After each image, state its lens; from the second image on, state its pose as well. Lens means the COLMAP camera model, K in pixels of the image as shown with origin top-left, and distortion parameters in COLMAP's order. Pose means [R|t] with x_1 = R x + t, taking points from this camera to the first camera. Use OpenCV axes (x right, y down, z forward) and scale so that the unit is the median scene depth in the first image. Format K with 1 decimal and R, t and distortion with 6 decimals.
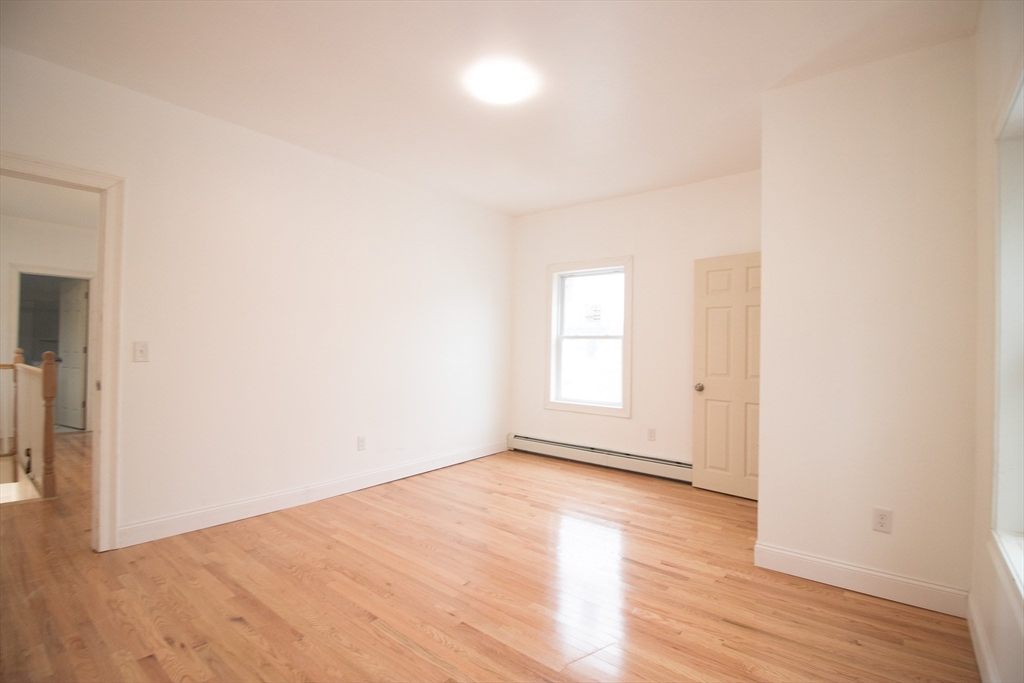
lens RADIAL K [[473.2, 0, 512.0], [0, 473.2, 341.5], [0, 0, 1]] dist [0.000895, -0.012105]
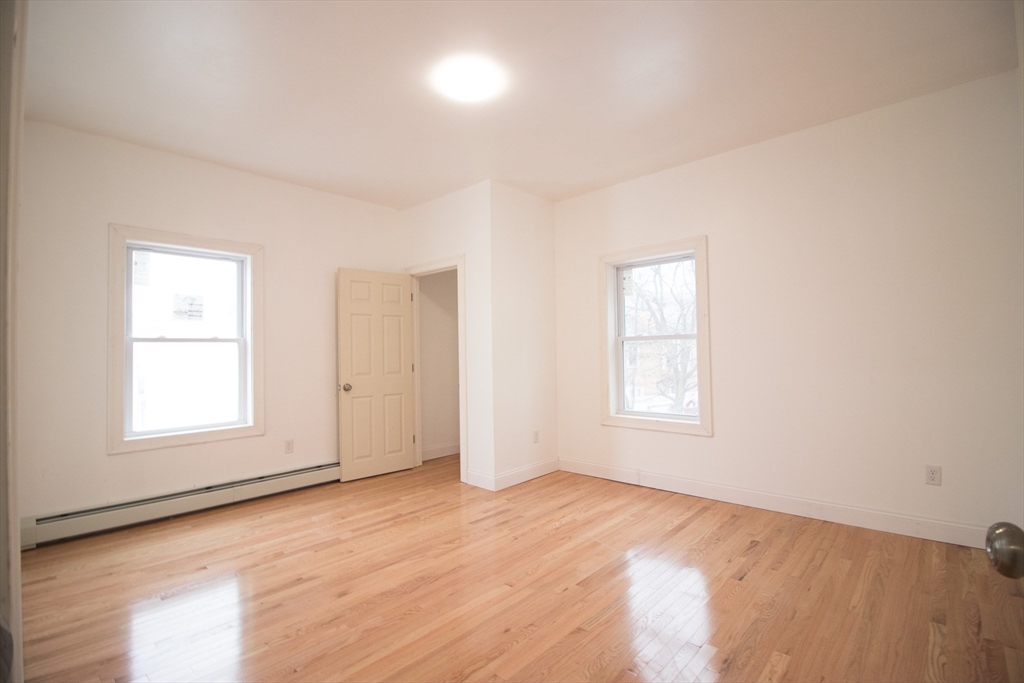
lens RADIAL K [[473.2, 0, 512.0], [0, 473.2, 341.5], [0, 0, 1]] dist [0.000895, -0.012105]
pose [[0.063672, 0.008843, 0.997932, -0.836775], [0.009775, 0.999907, -0.009484, 0.007922], [-0.997923, 0.010358, 0.063580, 0.710480]]
